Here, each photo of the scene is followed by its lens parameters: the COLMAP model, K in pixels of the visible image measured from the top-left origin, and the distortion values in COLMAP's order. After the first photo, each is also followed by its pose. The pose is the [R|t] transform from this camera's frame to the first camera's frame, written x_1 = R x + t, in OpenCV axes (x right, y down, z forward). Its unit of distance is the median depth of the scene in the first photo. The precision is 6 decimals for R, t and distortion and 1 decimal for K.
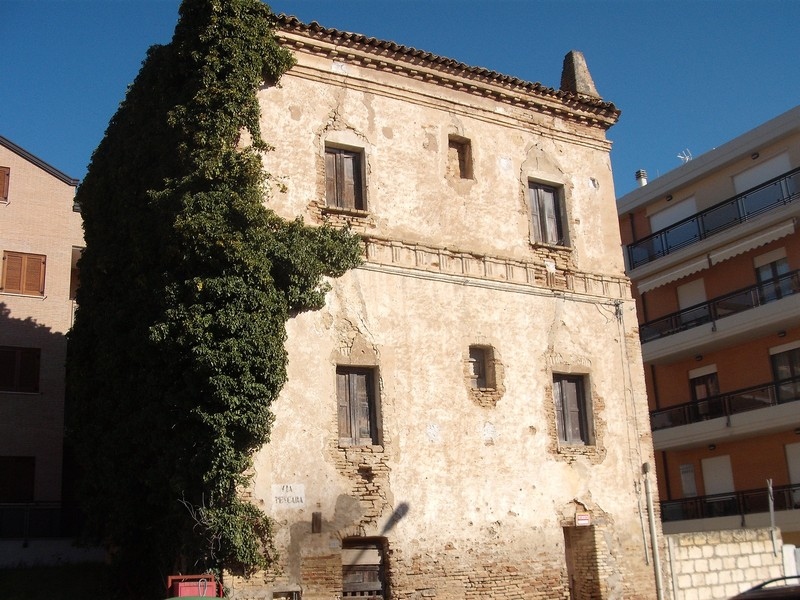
lens RADIAL K [[867.5, 0, 398.5], [0, 867.5, 310.8], [0, 0, 1]] dist [-0.181564, 0.179771]
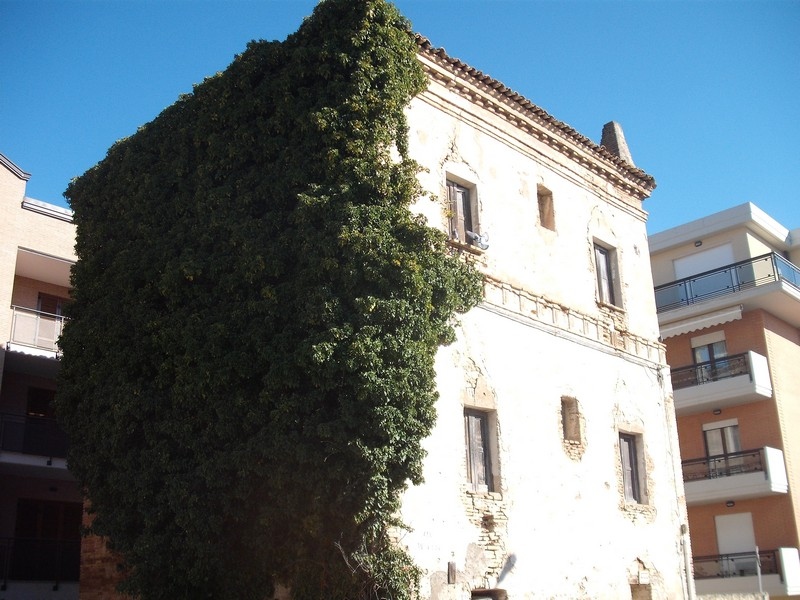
lens RADIAL K [[867.5, 0, 398.5], [0, 867.5, 310.8], [0, 0, 1]] dist [-0.181564, 0.179771]
pose [[0.964893, 0.108828, 0.239037, -0.347232], [-0.092595, 0.992632, -0.078154, 0.037069], [-0.245781, 0.053277, 0.967860, 0.089533]]
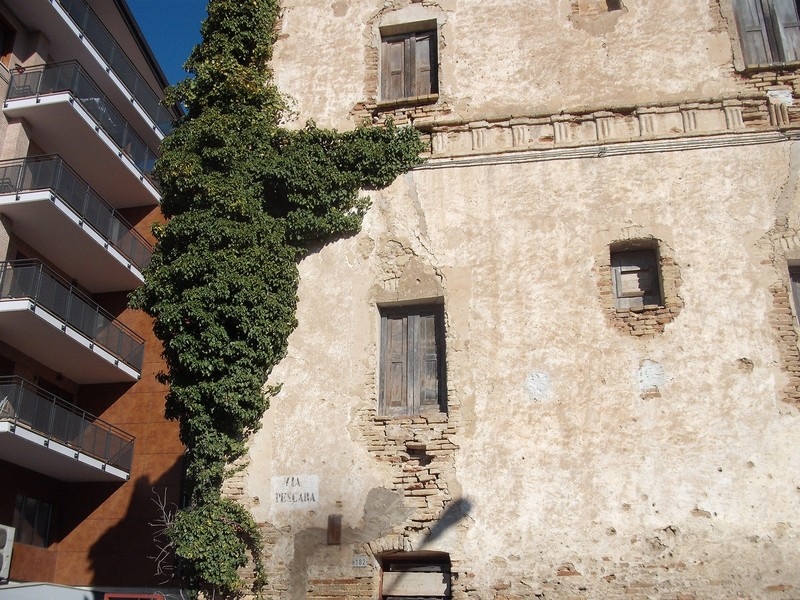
lens RADIAL K [[867.5, 0, 398.5], [0, 867.5, 310.8], [0, 0, 1]] dist [-0.181564, 0.179771]
pose [[0.747061, -0.193942, -0.635835, 0.354512], [0.137359, 0.980889, -0.137802, 0.152693], [0.650409, 0.015609, 0.759424, 0.440969]]
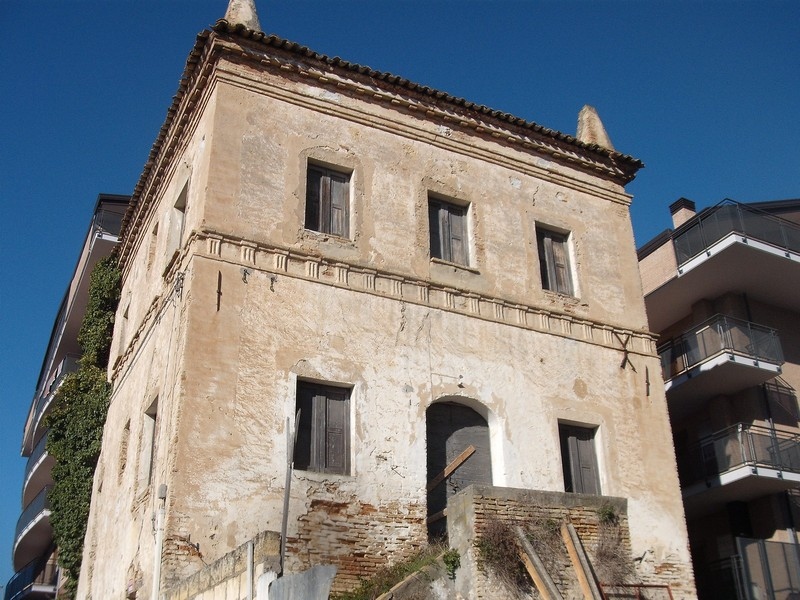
lens RADIAL K [[867.5, 0, 398.5], [0, 867.5, 310.8], [0, 0, 1]] dist [-0.181564, 0.179771]
pose [[-0.048819, -0.410977, -0.910338, 1.040972], [0.294148, 0.865089, -0.406323, 0.425363], [0.954512, -0.287610, 0.078655, 1.283576]]
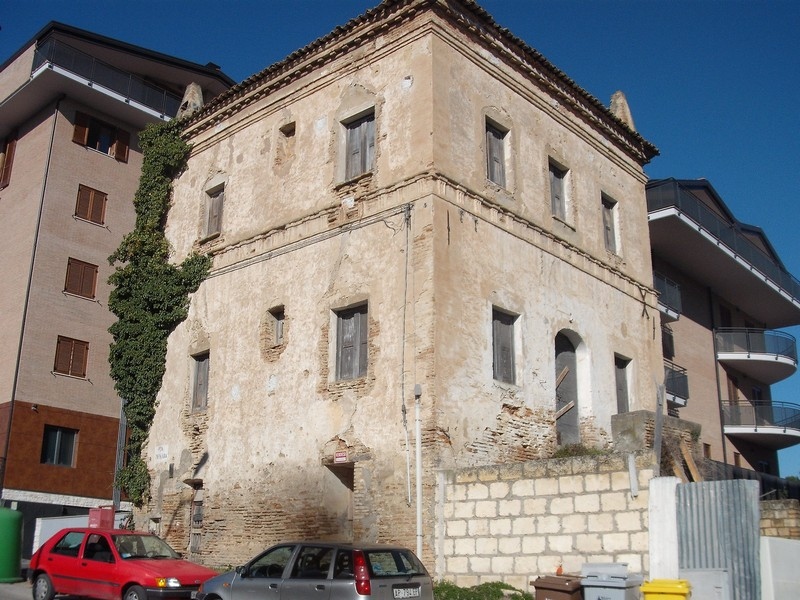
lens RADIAL K [[867.5, 0, 398.5], [0, 867.5, 310.8], [0, 0, 1]] dist [-0.181564, 0.179771]
pose [[0.315196, -0.231337, -0.920399, 1.193158], [0.234326, 0.958778, -0.160736, 0.265768], [0.919642, -0.165010, 0.356412, 0.764074]]
